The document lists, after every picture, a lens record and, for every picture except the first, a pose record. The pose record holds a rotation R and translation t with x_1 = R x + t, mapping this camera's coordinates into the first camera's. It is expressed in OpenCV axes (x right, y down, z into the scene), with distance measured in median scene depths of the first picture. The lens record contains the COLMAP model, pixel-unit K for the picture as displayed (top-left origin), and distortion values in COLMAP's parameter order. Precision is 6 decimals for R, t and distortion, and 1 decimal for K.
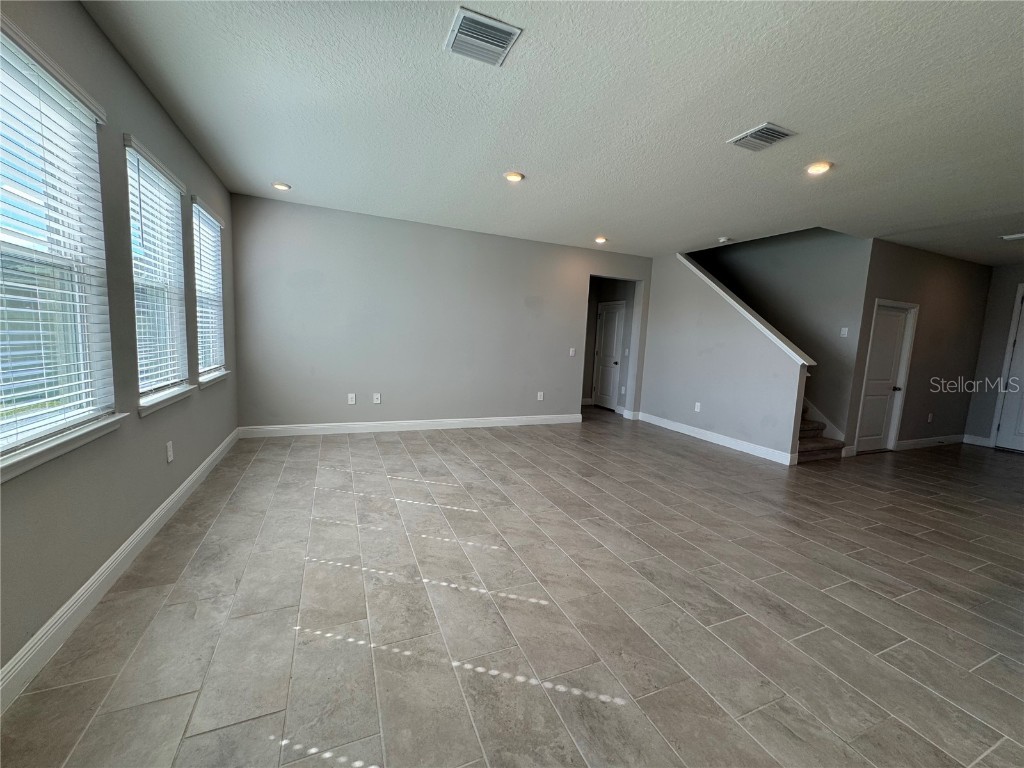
lens RADIAL K [[409.3, 0, 516.7], [0, 409.3, 381.7], [0, 0, 1]] dist [0.000864, 0.000134]
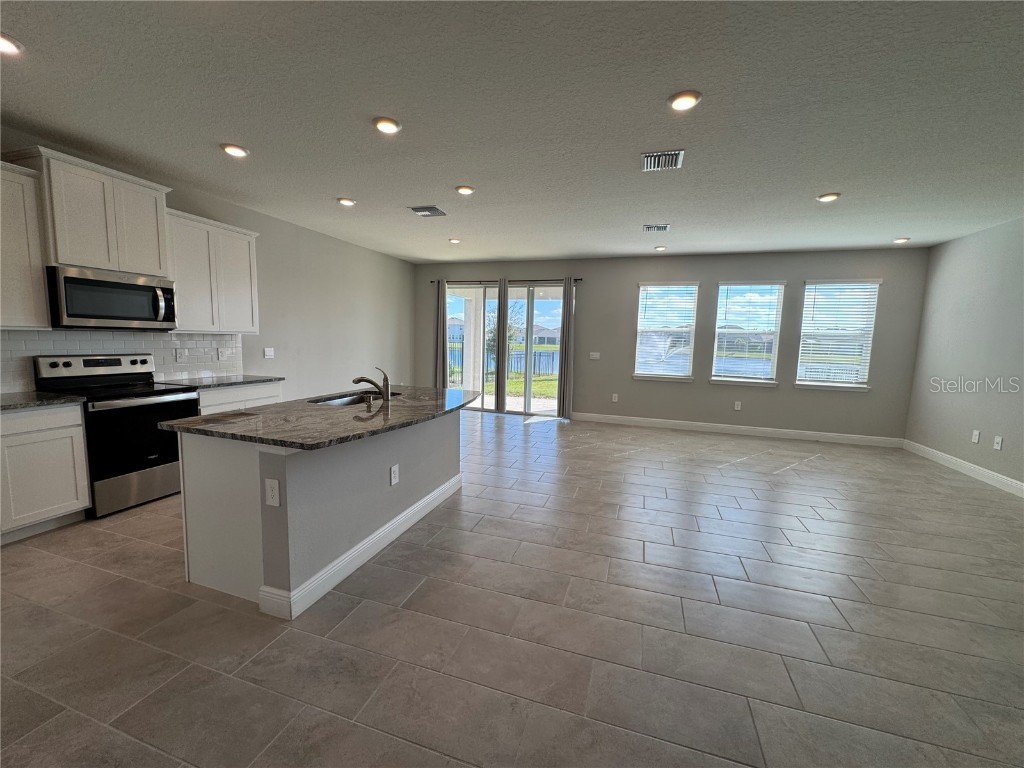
lens RADIAL K [[409.3, 0, 519.5], [0, 409.3, 379.6], [0, 0, 1]] dist [0.000864, 0.000134]
pose [[-0.665577, 0.006632, -0.746299, 1.925602], [-0.141721, 0.980643, 0.135106, -0.121588], [0.732749, 0.195690, -0.651754, 1.820288]]
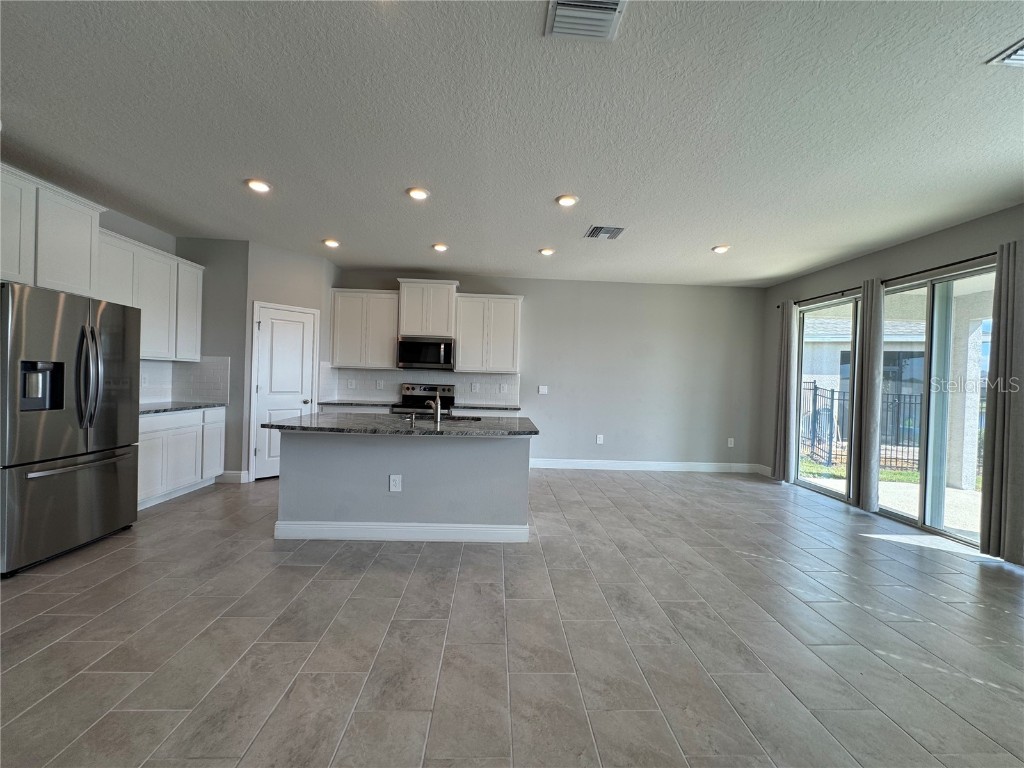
lens RADIAL K [[409.3, 0, 511.4], [0, 409.3, 383.2], [0, 0, 1]] dist [0.000864, 0.000134]
pose [[-0.927425, -0.082426, 0.364813, 0.507600], [-0.035831, 0.990508, 0.132706, -0.161073], [-0.372289, 0.110003, -0.921575, 1.907183]]
